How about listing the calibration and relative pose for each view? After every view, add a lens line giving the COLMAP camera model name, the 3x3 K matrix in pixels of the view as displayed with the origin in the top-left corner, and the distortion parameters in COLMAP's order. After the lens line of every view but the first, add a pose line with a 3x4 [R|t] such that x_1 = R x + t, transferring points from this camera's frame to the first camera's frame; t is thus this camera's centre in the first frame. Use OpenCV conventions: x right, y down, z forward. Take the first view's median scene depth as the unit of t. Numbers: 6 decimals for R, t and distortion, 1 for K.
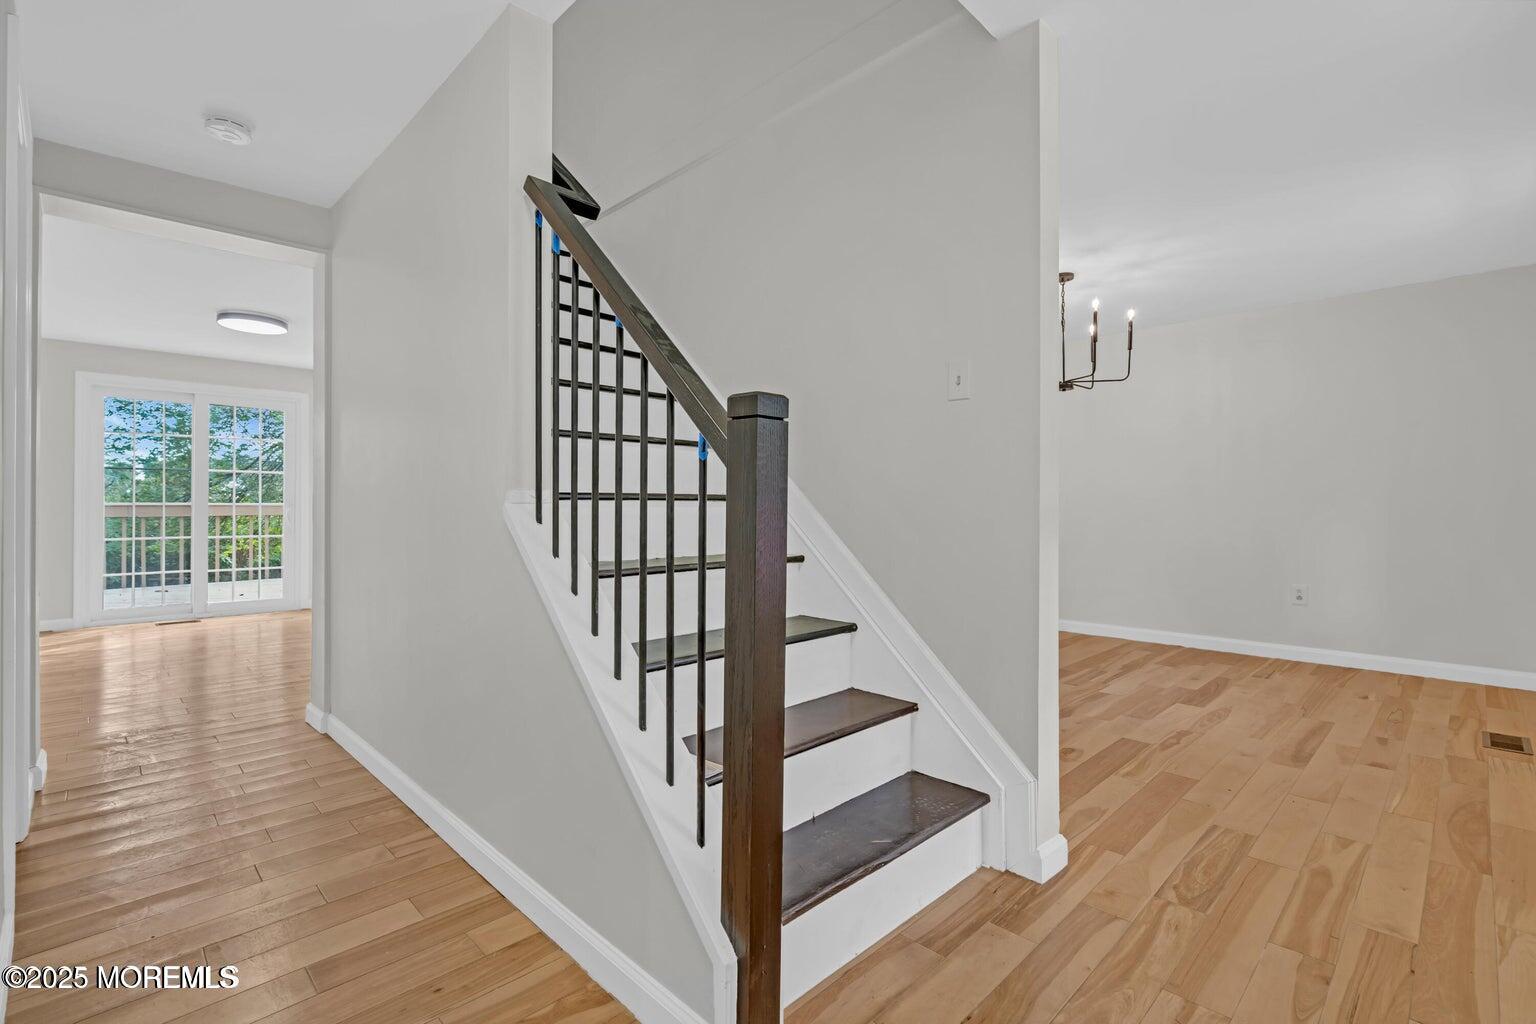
lens RADIAL K [[699.6, 0, 765.6], [0, 699.6, 503.7], [0, 0, 1]] dist [-0.001696, -0.000008]
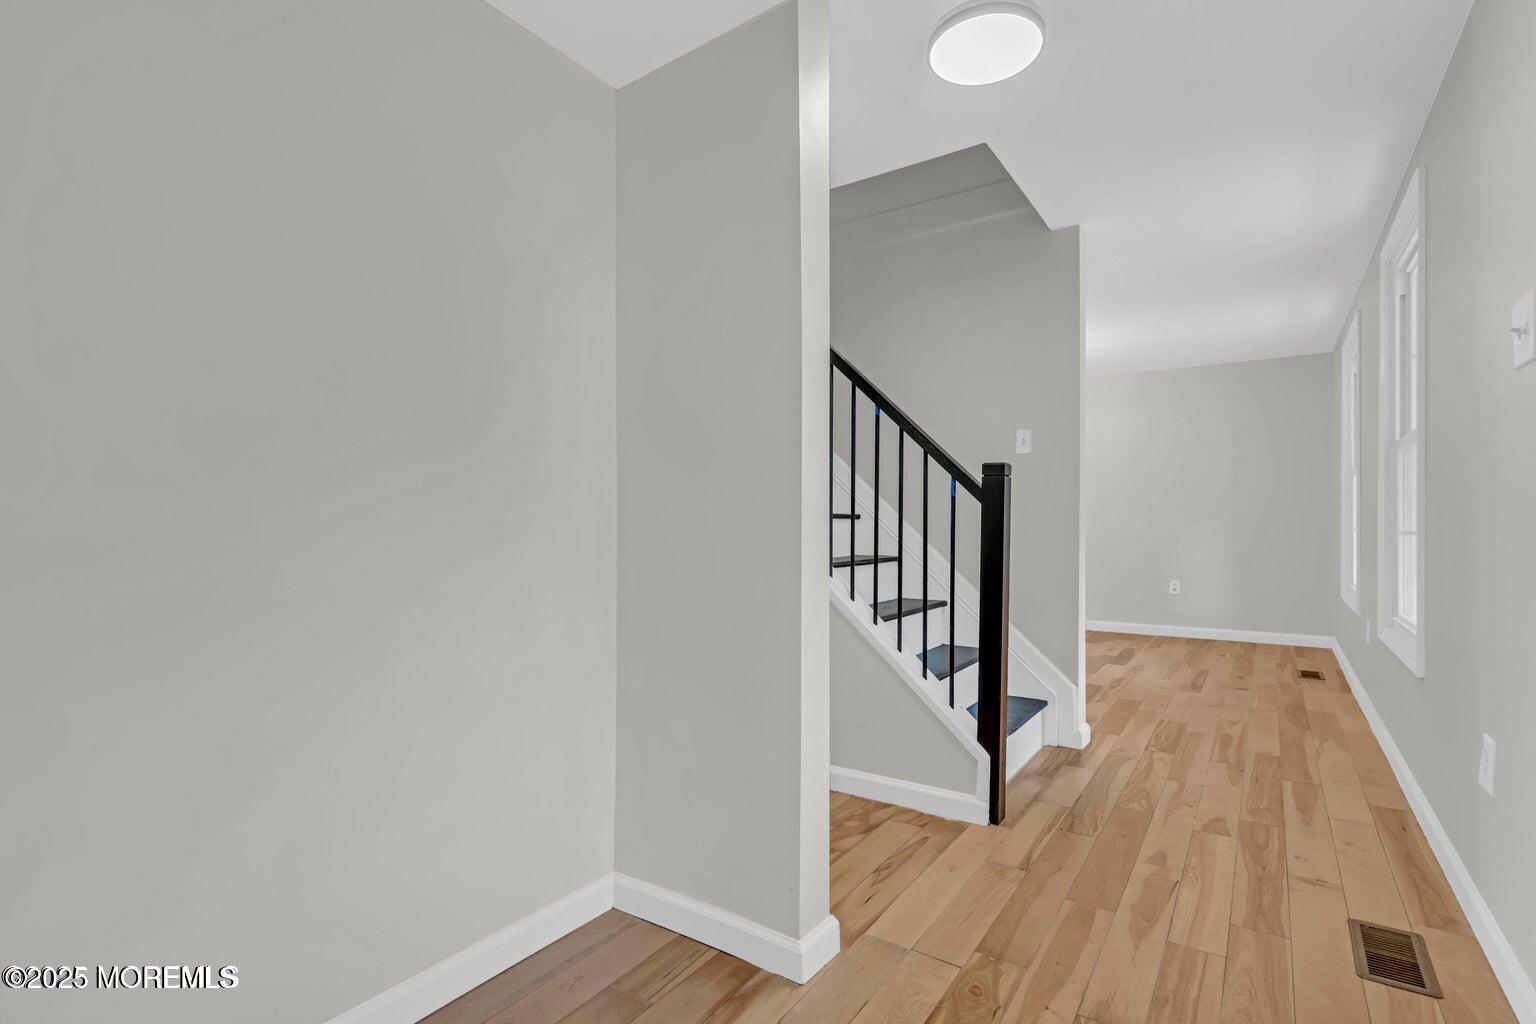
lens RADIAL K [[727.0, 0, 767.2], [0, 727.0, 508.2], [0, 0, 1]] dist [0.001997, -0.000004]
pose [[0.981743, 0.001849, 0.190202, -0.547020], [0.001324, 0.999862, -0.016553, -0.000902], [-0.190207, 0.016503, 0.981605, -0.460893]]
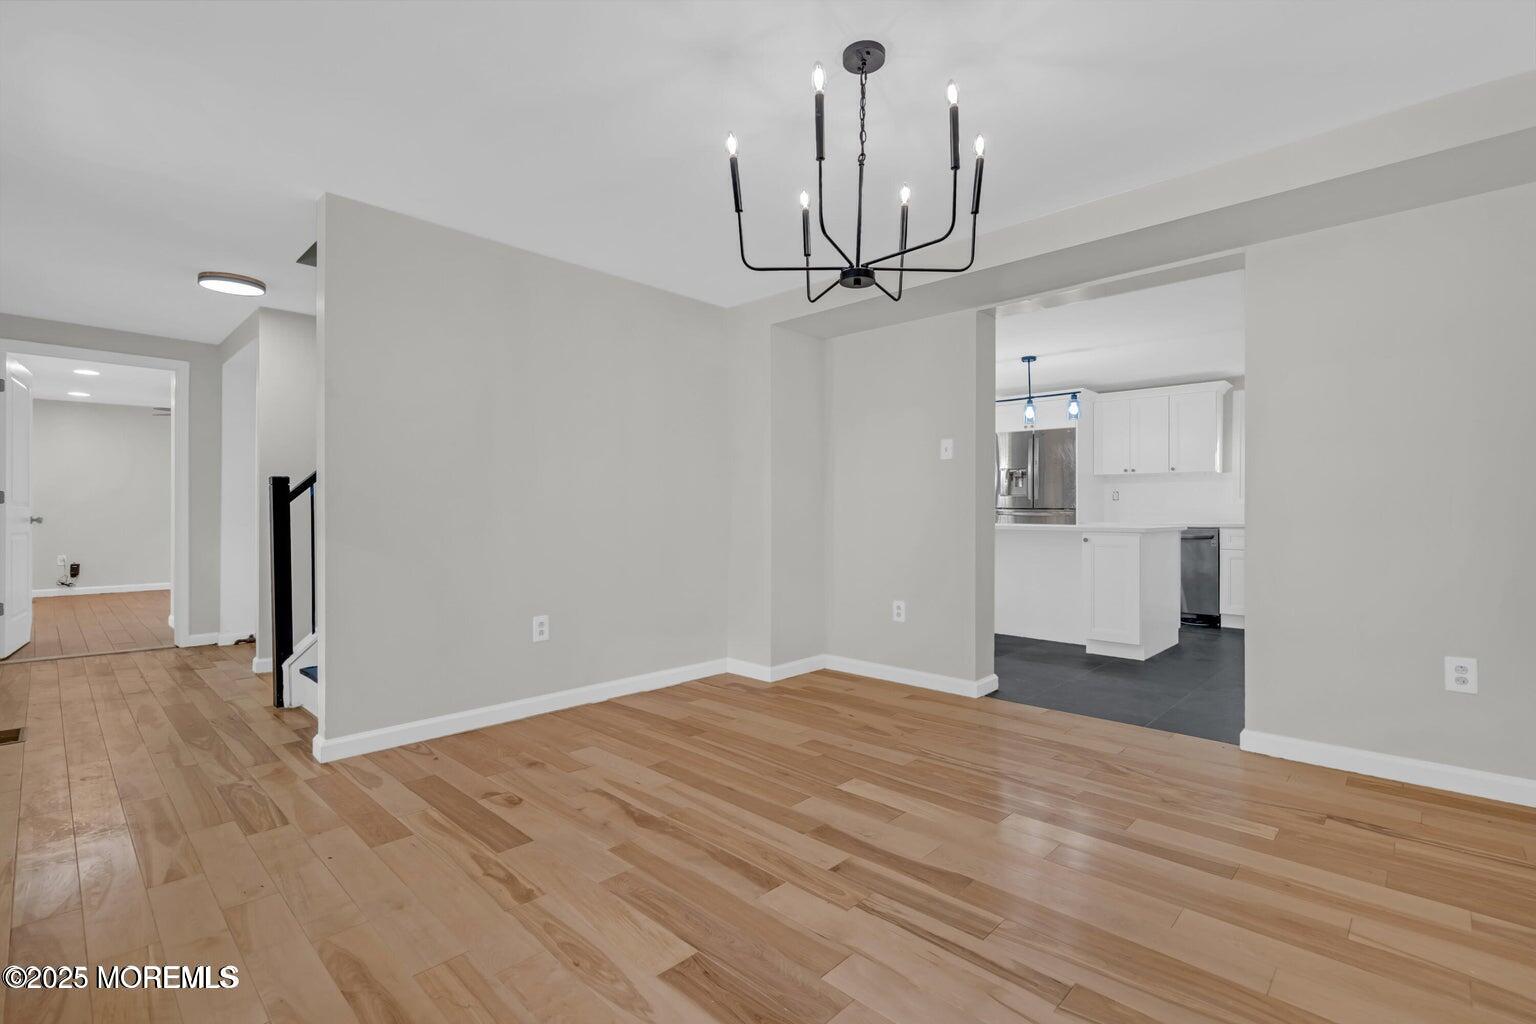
lens RADIAL K [[701.6, 0, 765.3], [0, 701.6, 514.2], [0, 0, 1]] dist [-0.000816, -0.000176]
pose [[0.024470, -0.001445, -0.999700, 1.637552], [0.002053, 0.999997, -0.001395, 0.005771], [0.999698, -0.002018, 0.024473, 1.623320]]
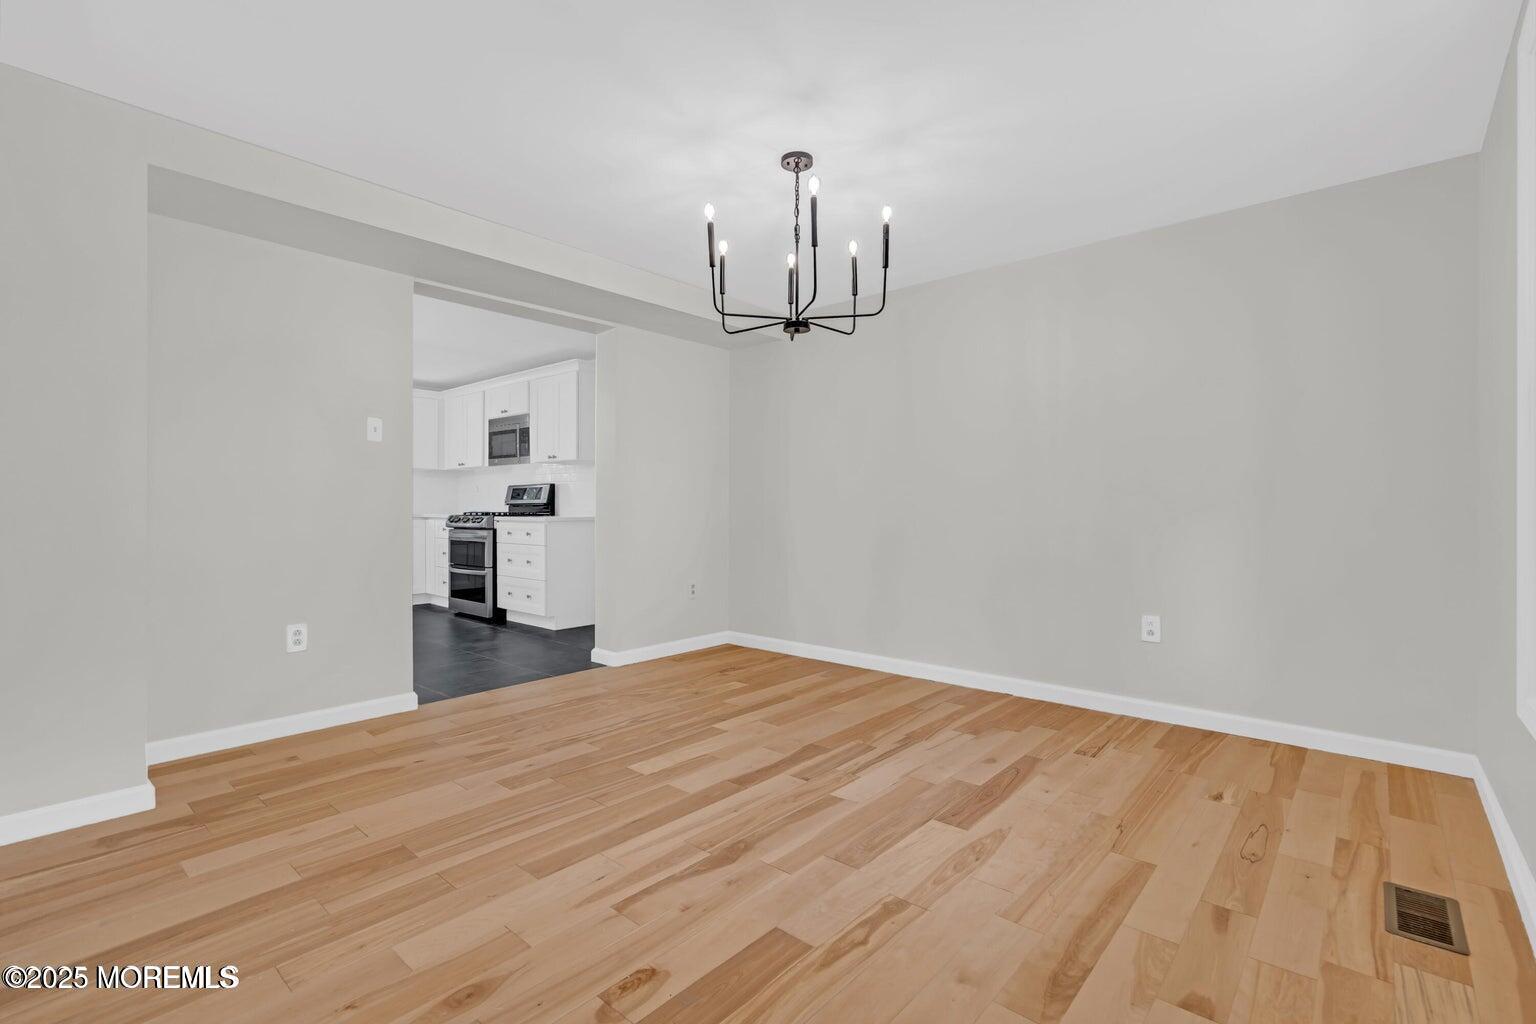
lens RADIAL K [[694.4, 0, 768.0], [0, 694.4, 512.0], [0, 0, 1]] dist [-0.002973, -0.000282]
pose [[0.997333, -0.001482, 0.072971, 0.619419], [0.000761, 0.999951, 0.009910, 0.001764], [-0.072982, -0.009828, 0.997285, 0.609814]]
